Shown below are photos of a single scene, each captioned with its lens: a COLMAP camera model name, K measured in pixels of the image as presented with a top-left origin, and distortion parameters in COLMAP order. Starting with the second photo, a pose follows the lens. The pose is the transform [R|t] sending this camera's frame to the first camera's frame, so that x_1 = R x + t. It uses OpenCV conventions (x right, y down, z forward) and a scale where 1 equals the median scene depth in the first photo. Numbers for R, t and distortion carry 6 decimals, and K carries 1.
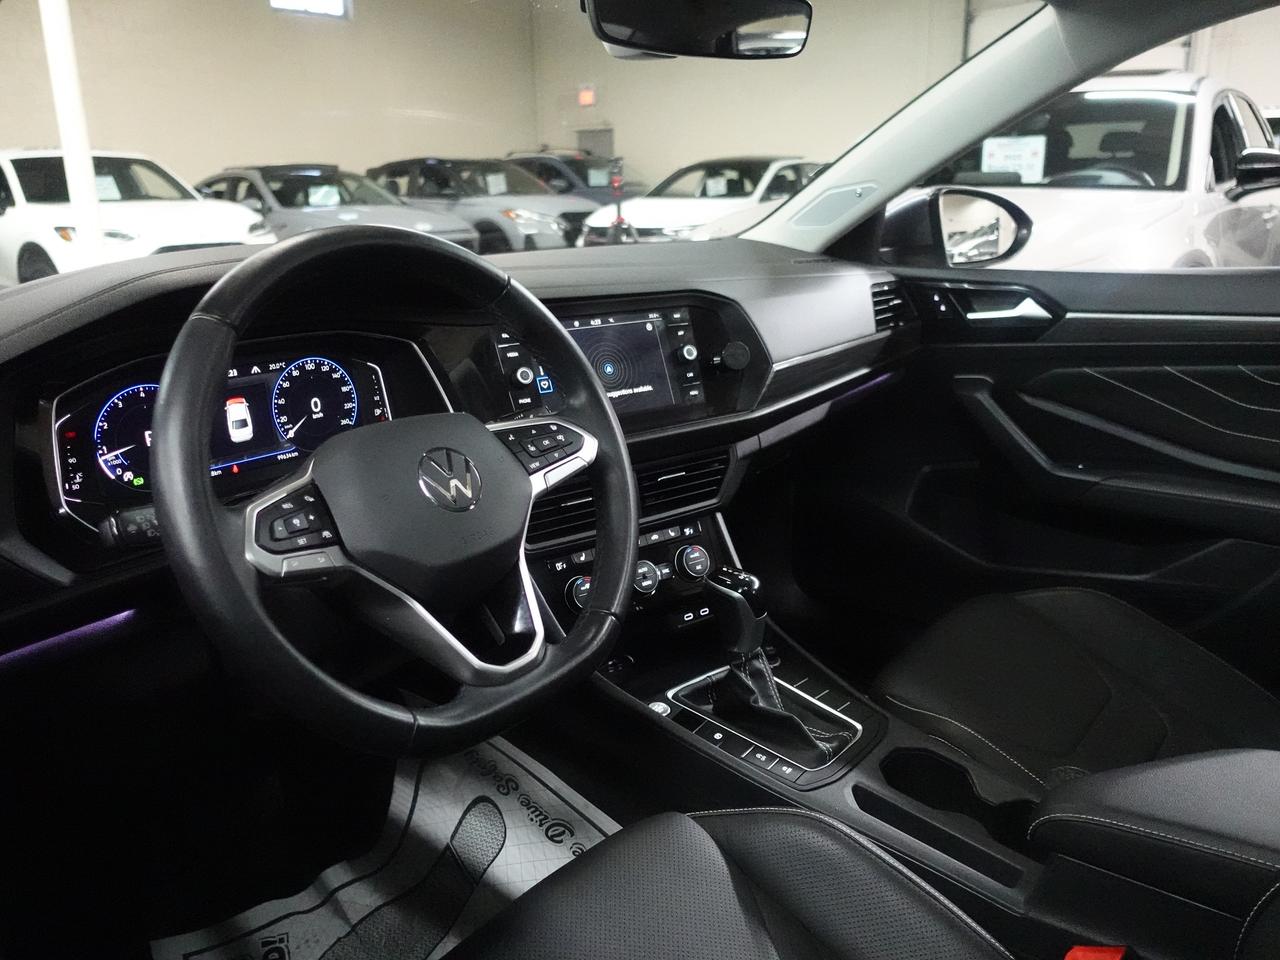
lens RADIAL K [[1021.9, 0, 640.0], [0, 1021.9, 480.0], [0, 0, 1]] dist [0.000414, 0.007027]
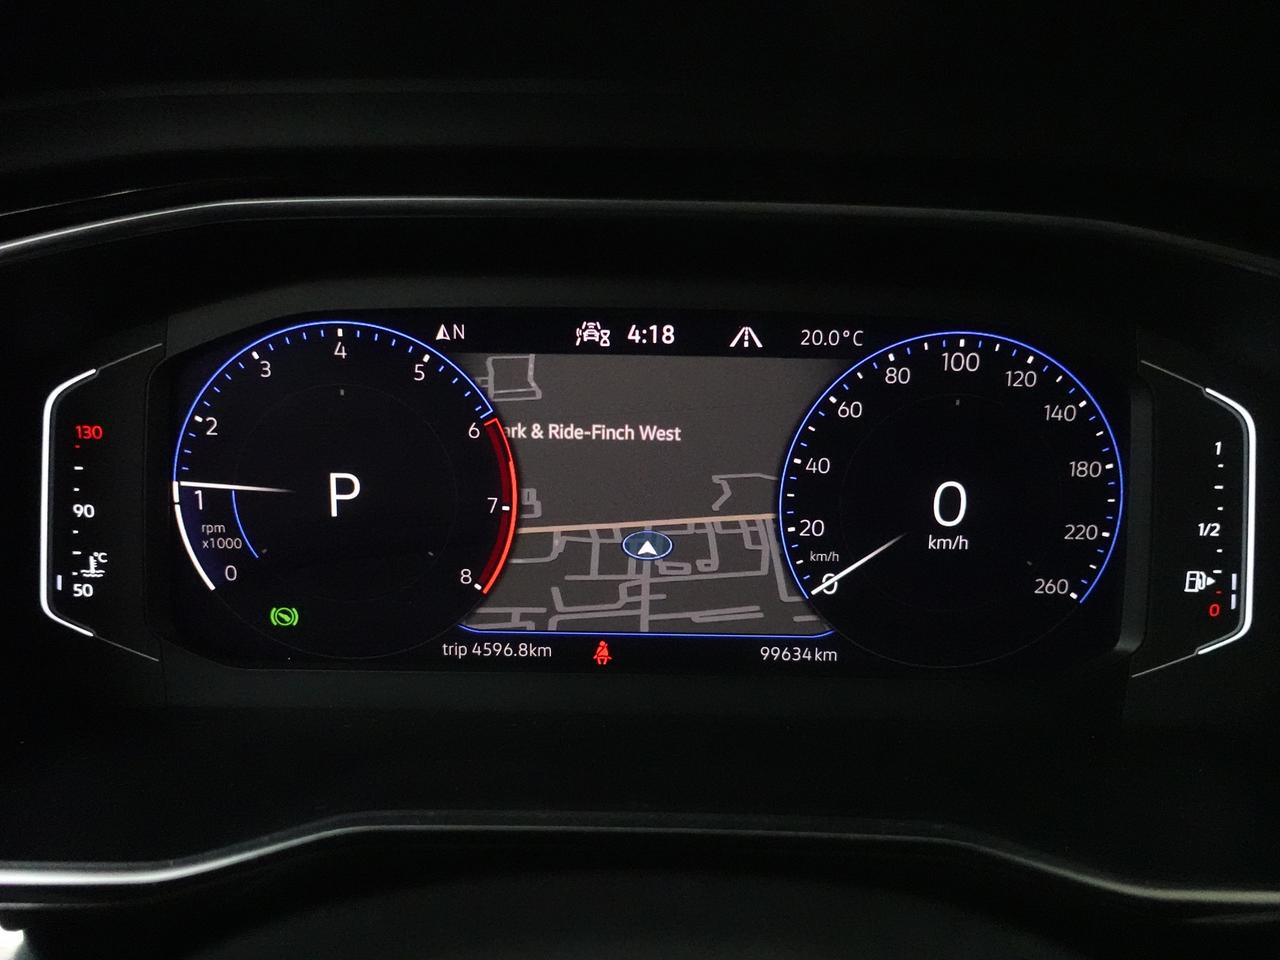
lens RADIAL K [[1021.9, 0, 640.0], [0, 1021.9, 480.0], [0, 0, 1]] dist [0.000414, 0.007027]
pose [[0.644078, 0.226399, -0.730690, -0.175688], [-0.245738, 0.965807, 0.082640, -0.083273], [0.724415, 0.126332, 0.677690, 0.767942]]
